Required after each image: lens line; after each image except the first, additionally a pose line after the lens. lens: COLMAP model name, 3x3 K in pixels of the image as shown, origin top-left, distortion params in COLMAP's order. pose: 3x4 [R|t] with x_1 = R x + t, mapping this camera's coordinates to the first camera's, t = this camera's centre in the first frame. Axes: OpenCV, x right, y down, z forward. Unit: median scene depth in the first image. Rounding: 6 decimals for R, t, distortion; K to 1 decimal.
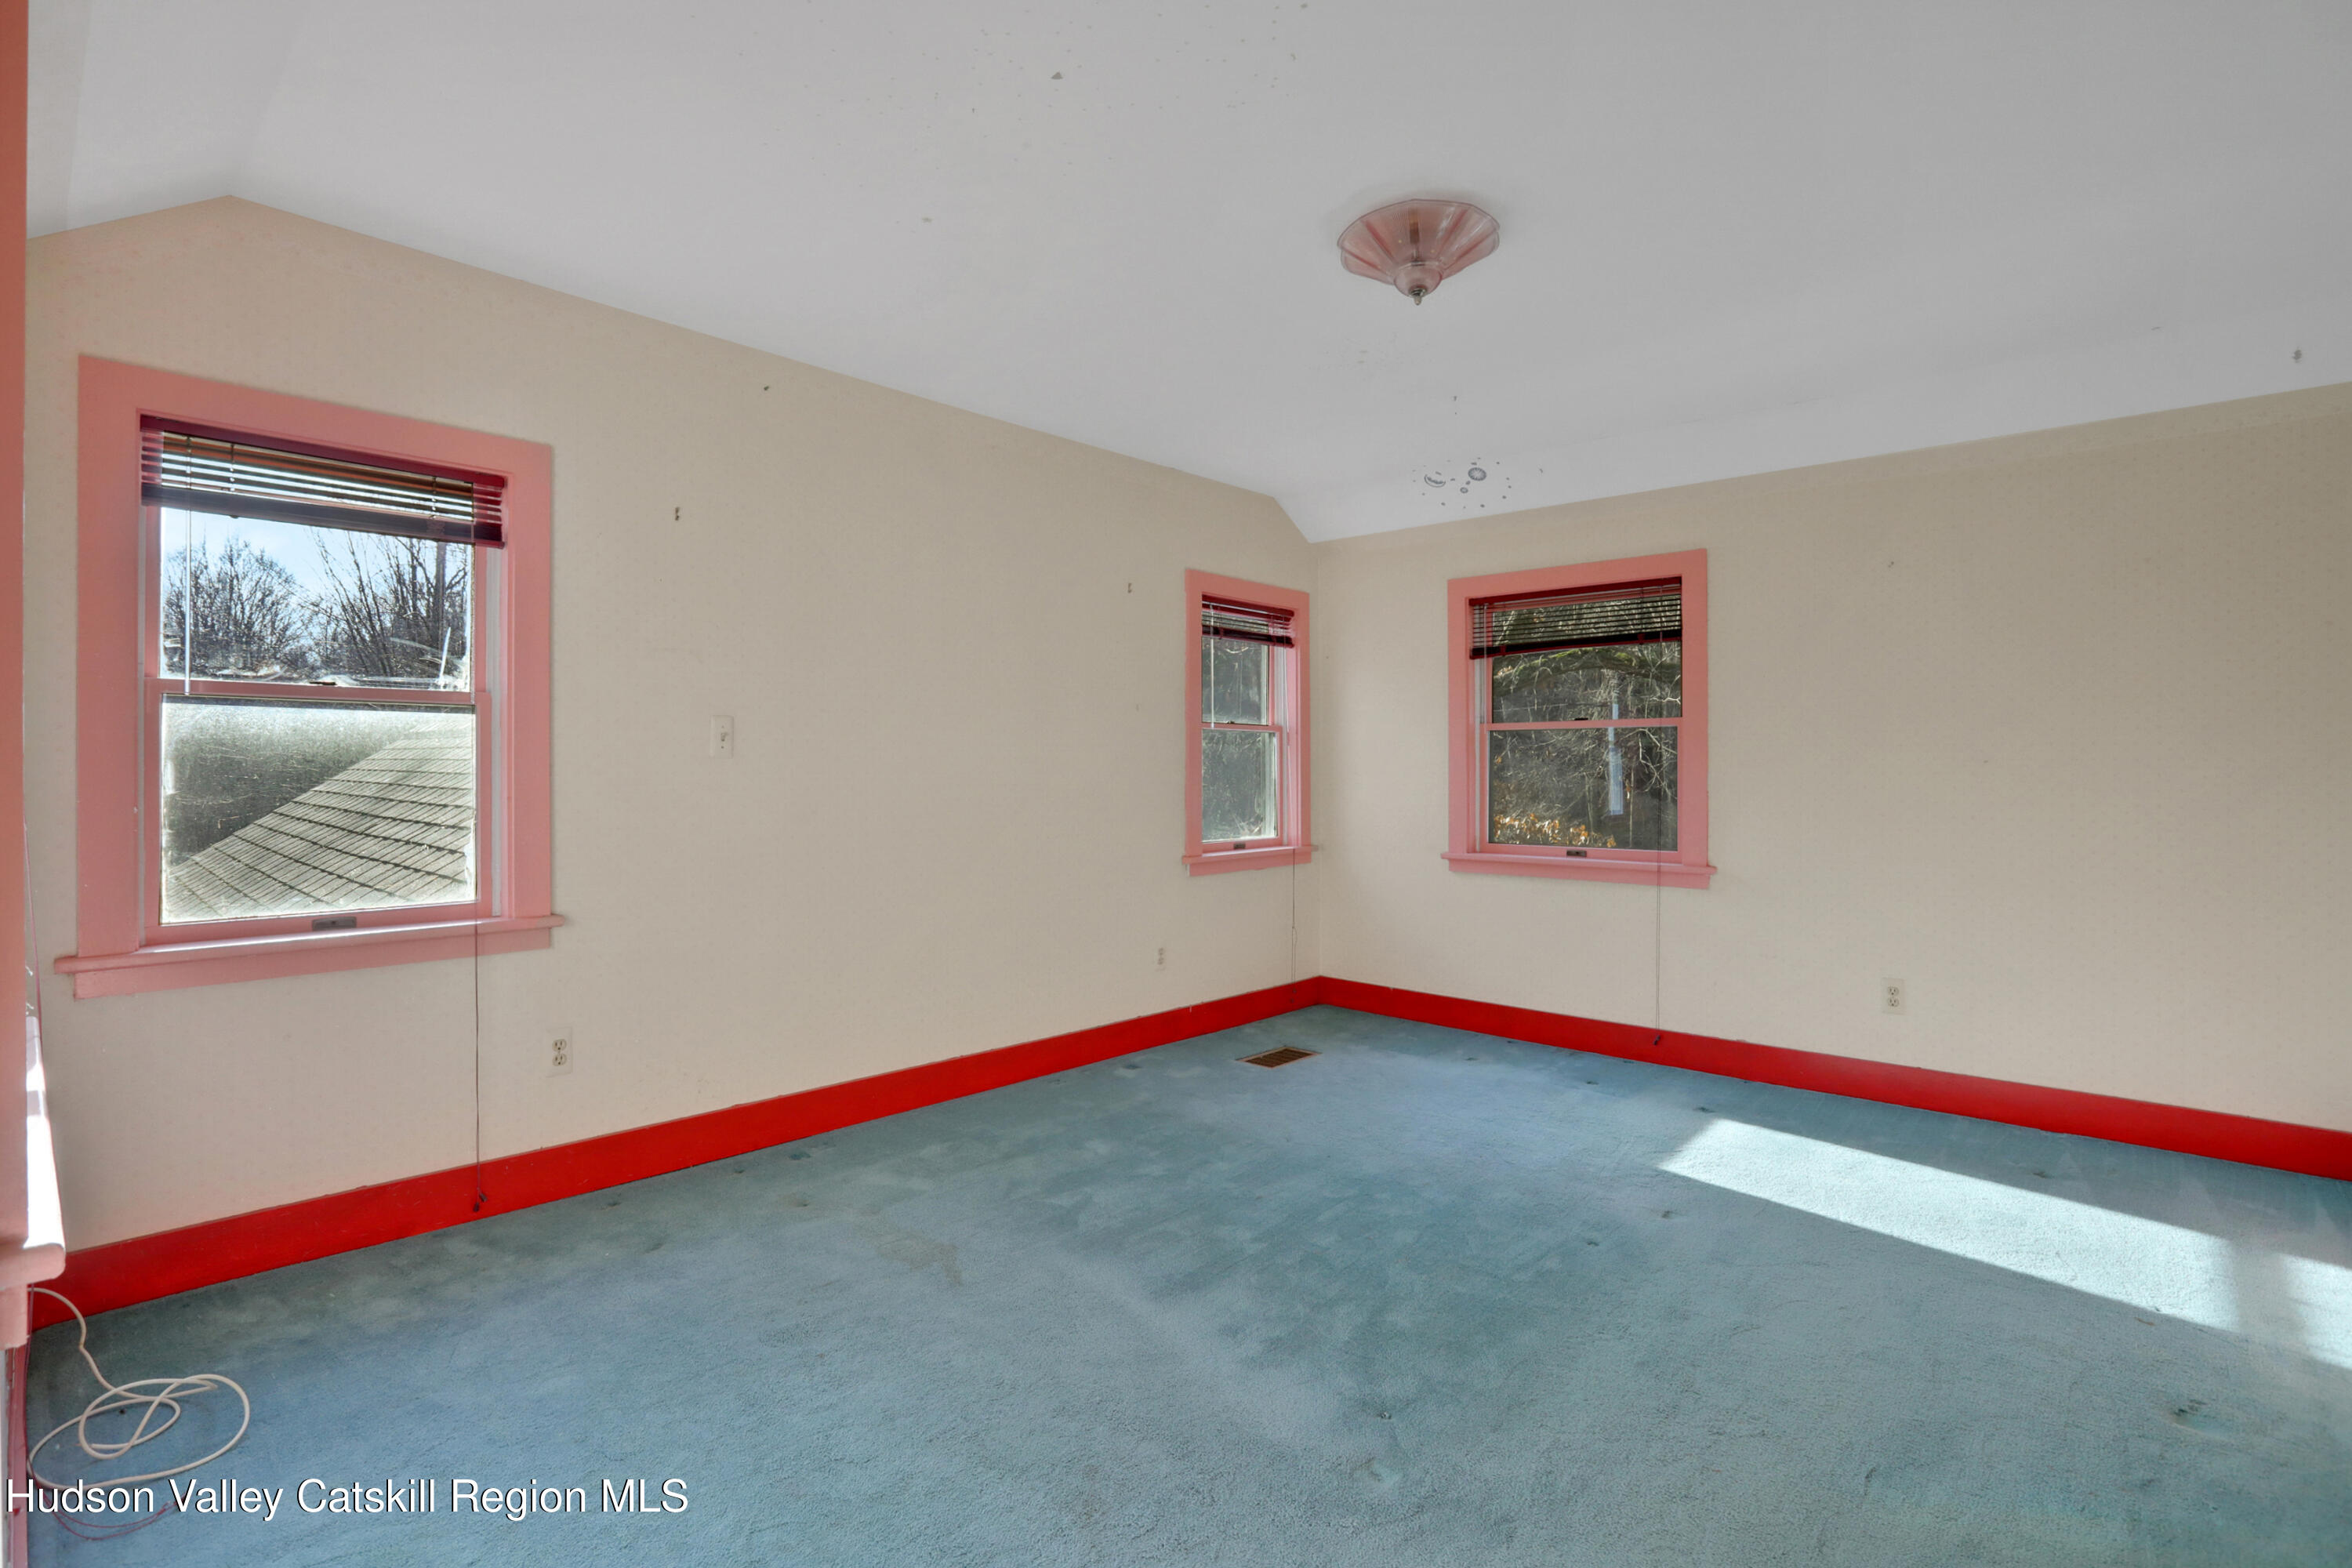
lens RADIAL K [[1148.0, 0, 1177.6], [0, 1148.0, 781.5], [0, 0, 1]] dist [-0.034238, 0.011099]
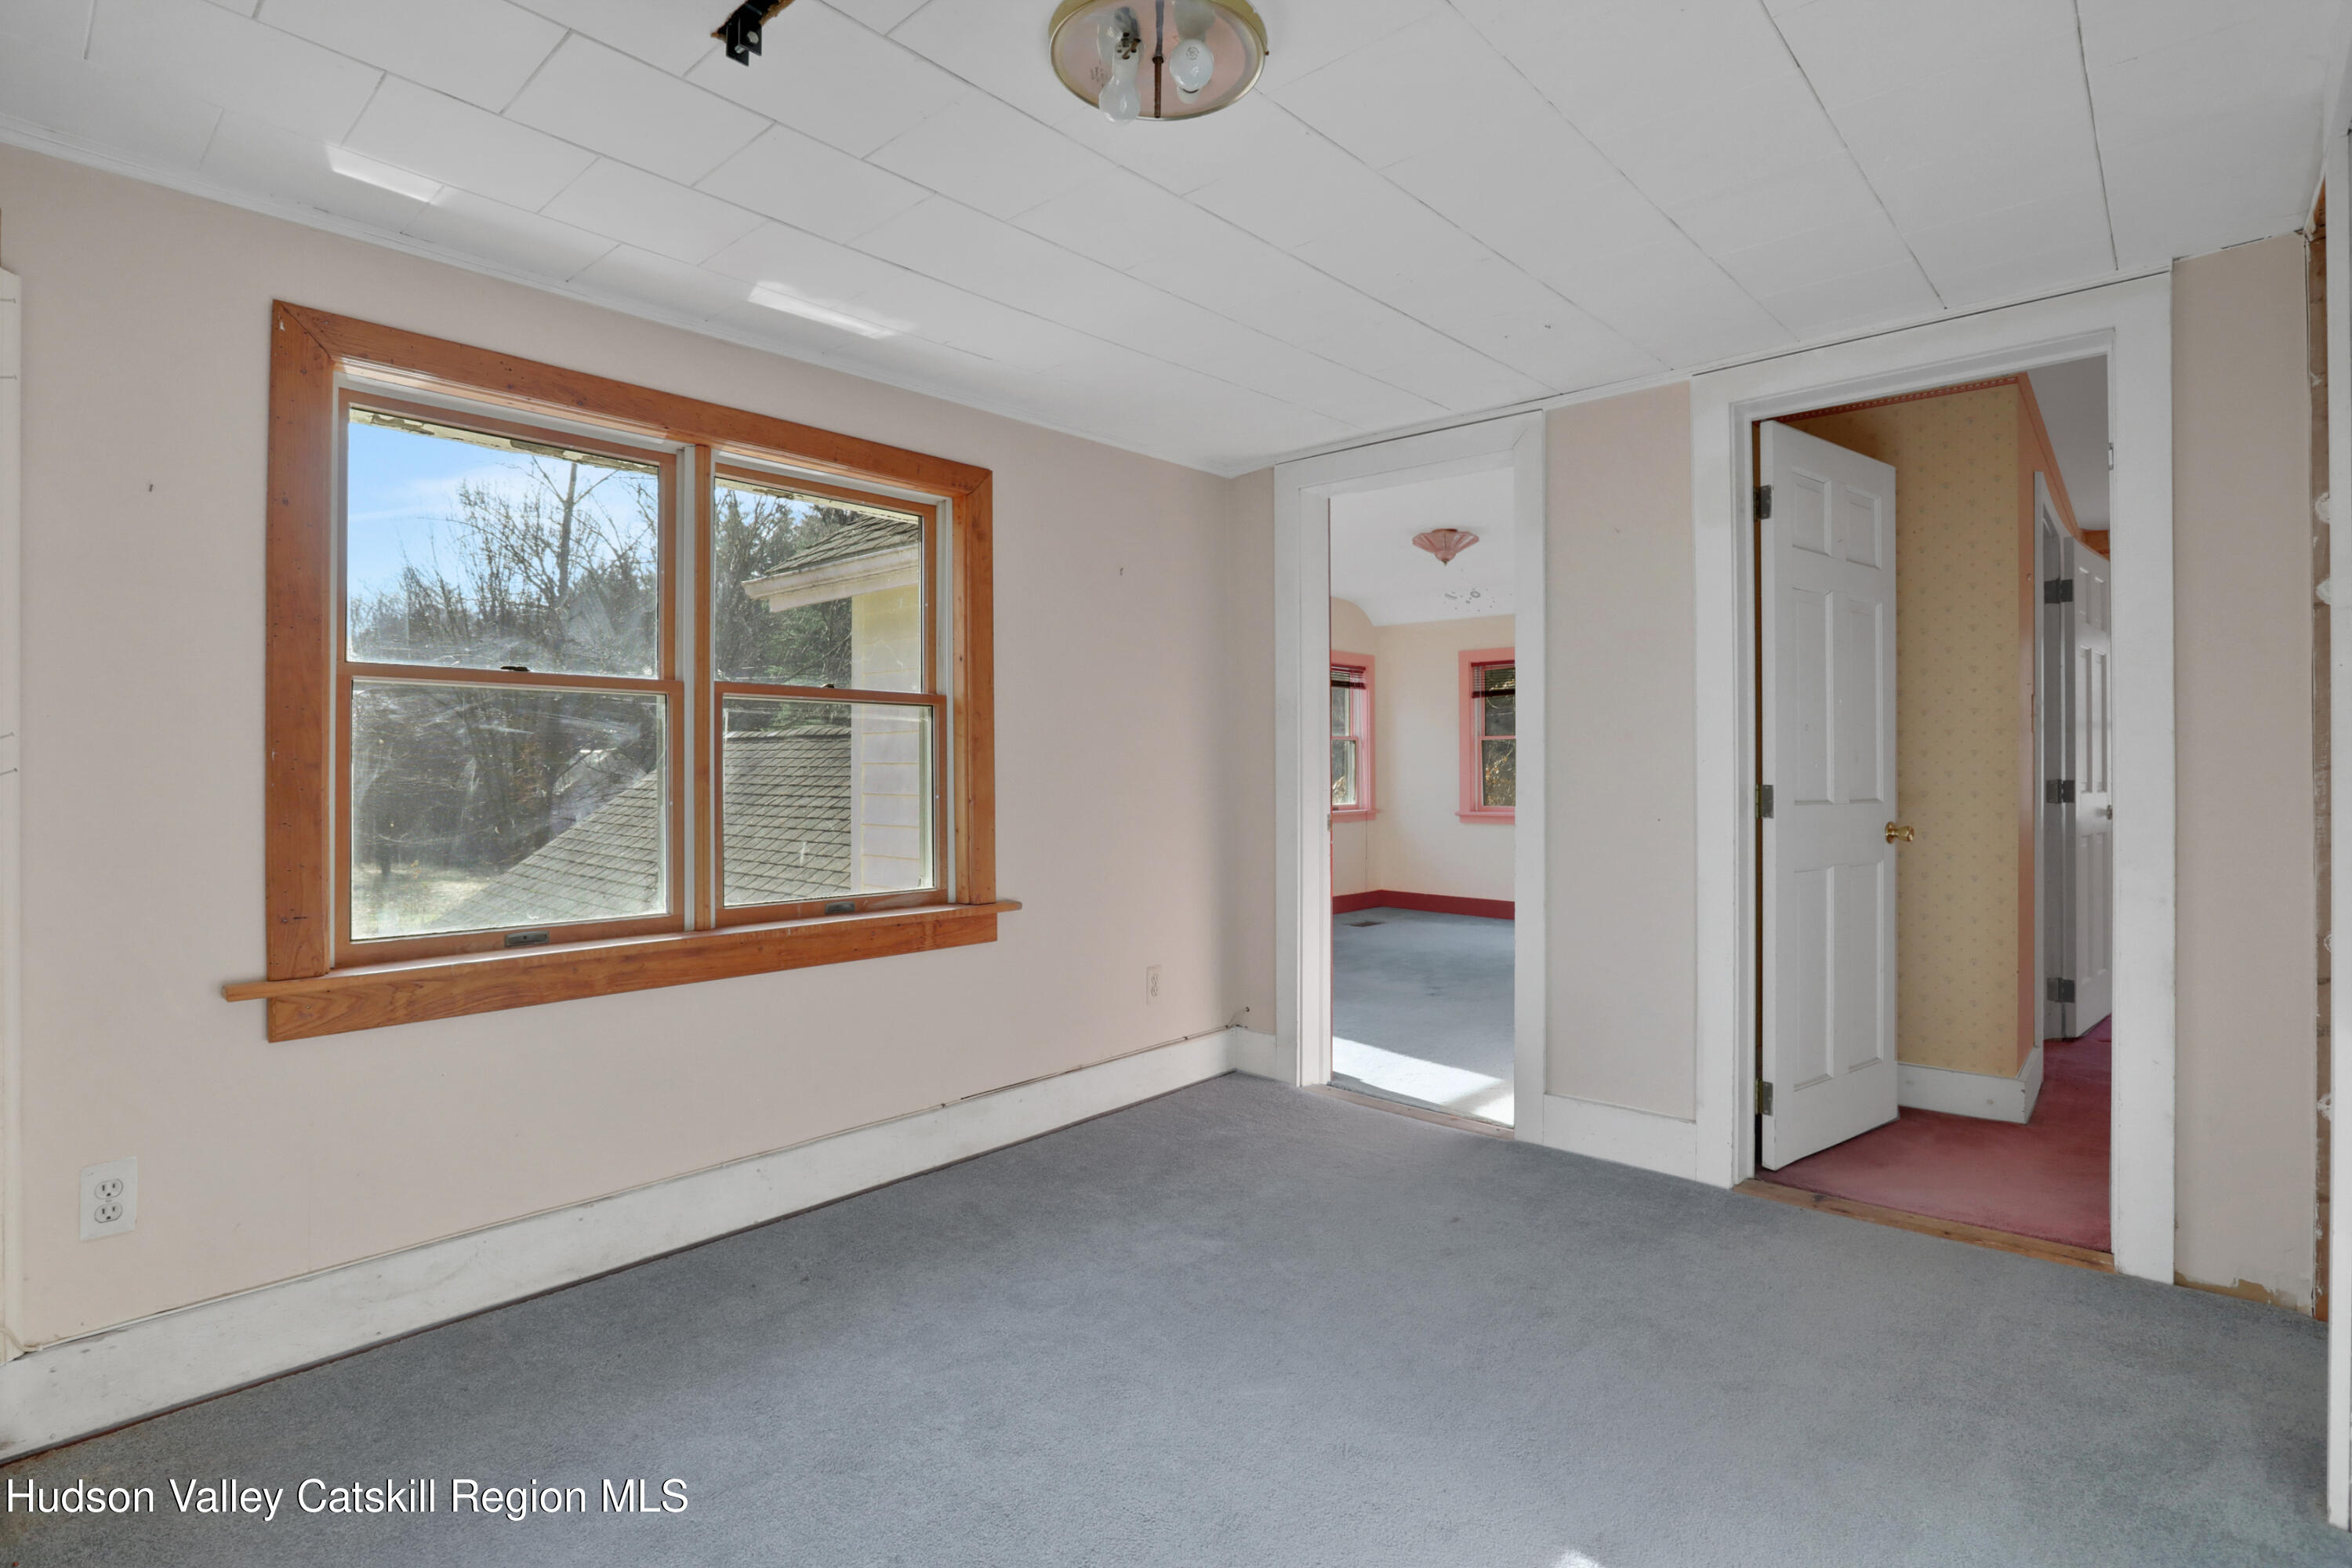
lens RADIAL K [[1148.0, 0, 1173.8], [0, 1148.0, 775.7], [0, 0, 1]] dist [-0.034238, 0.011099]
pose [[0.999900, -0.000215, -0.014120, -0.157399], [0.000151, 0.999990, -0.004574, 0.015464], [0.014121, 0.004571, 0.999890, -0.681125]]
